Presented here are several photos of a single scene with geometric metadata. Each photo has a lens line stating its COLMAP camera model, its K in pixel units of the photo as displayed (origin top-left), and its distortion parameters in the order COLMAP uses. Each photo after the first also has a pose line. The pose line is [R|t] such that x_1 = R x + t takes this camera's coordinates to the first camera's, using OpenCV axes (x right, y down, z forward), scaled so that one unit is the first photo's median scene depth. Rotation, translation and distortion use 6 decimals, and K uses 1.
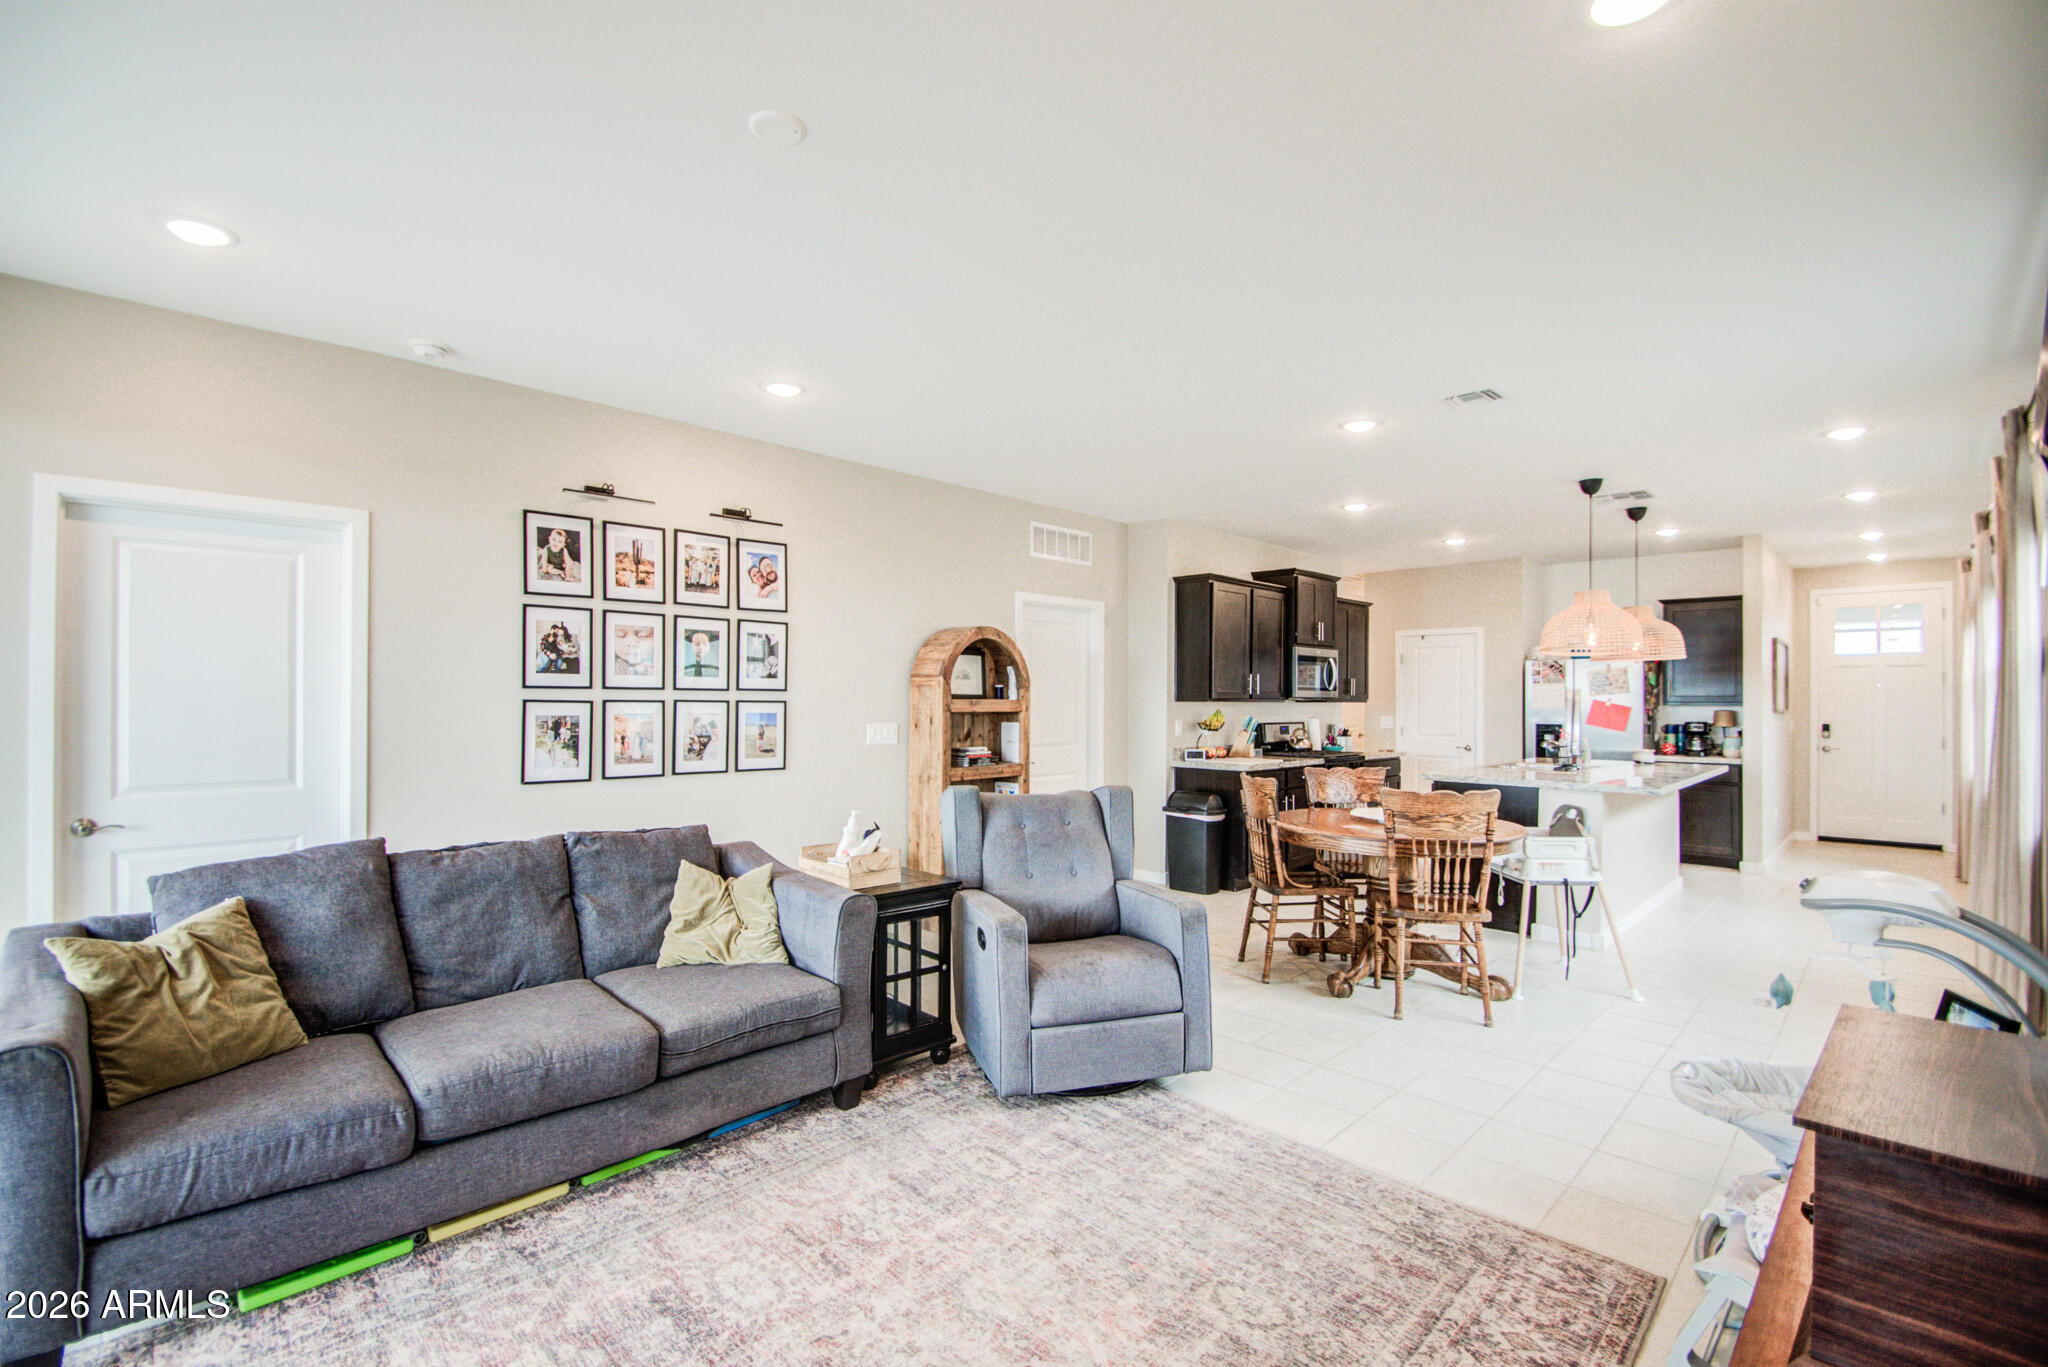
lens RADIAL K [[893.3, 0, 1030.6], [0, 893.3, 699.1], [0, 0, 1]] dist [0.000762, -0.009225]
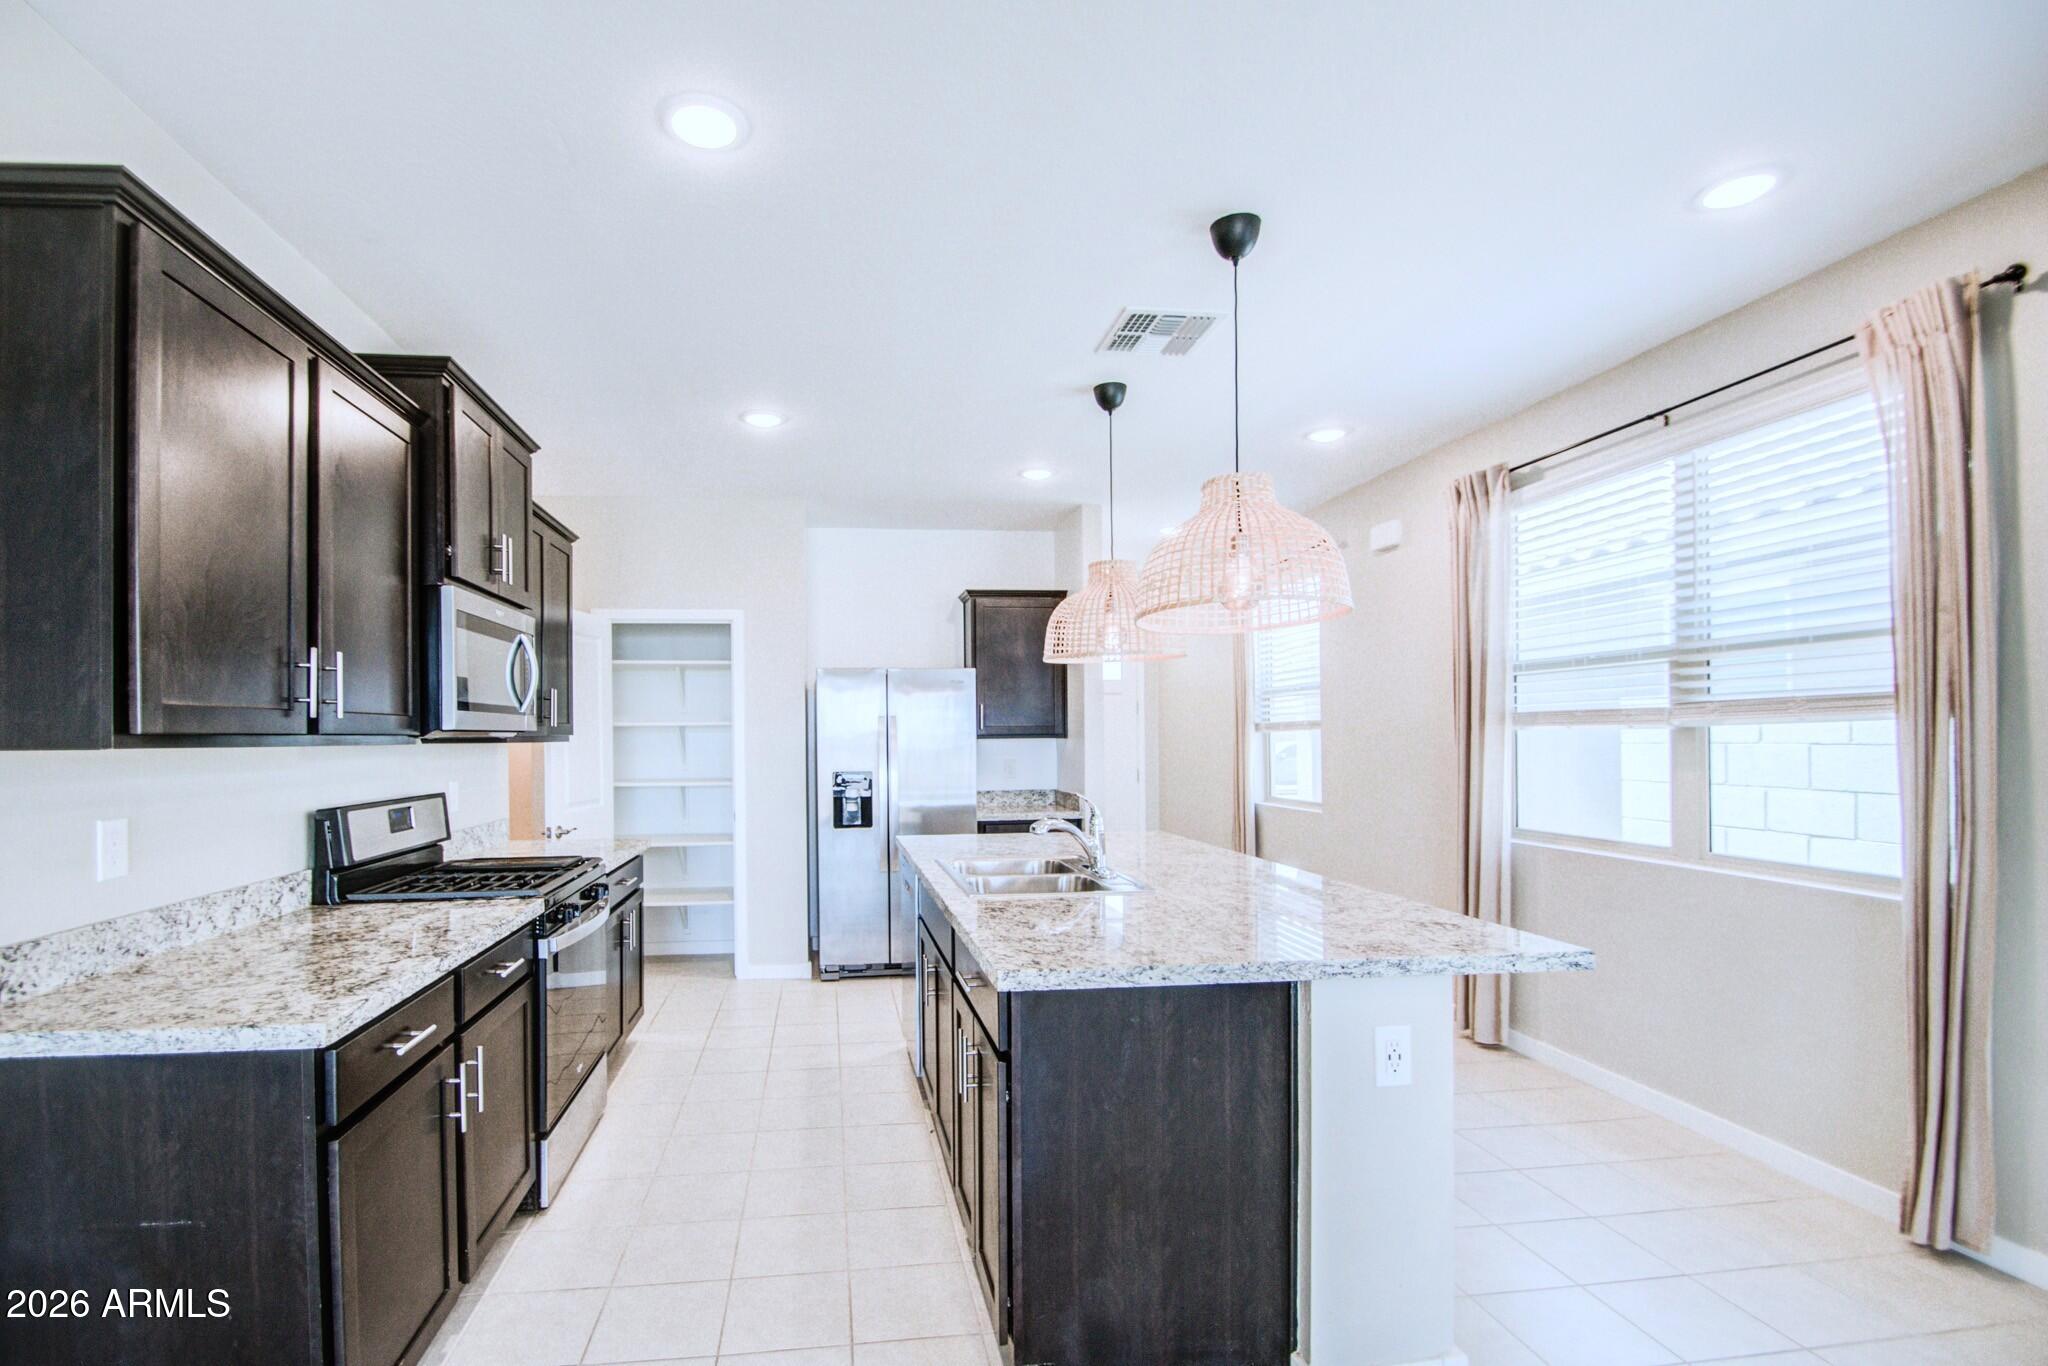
lens RADIAL K [[909.2, 0, 913.8], [0, 909.2, 737.7], [0, 0, 1]] dist [-0.021600, -0.000098]
pose [[0.642158, -0.008570, 0.766524, 0.134239], [0.011800, 0.999930, 0.001295, 0.001920], [-0.766481, 0.008214, 0.642214, 0.600667]]
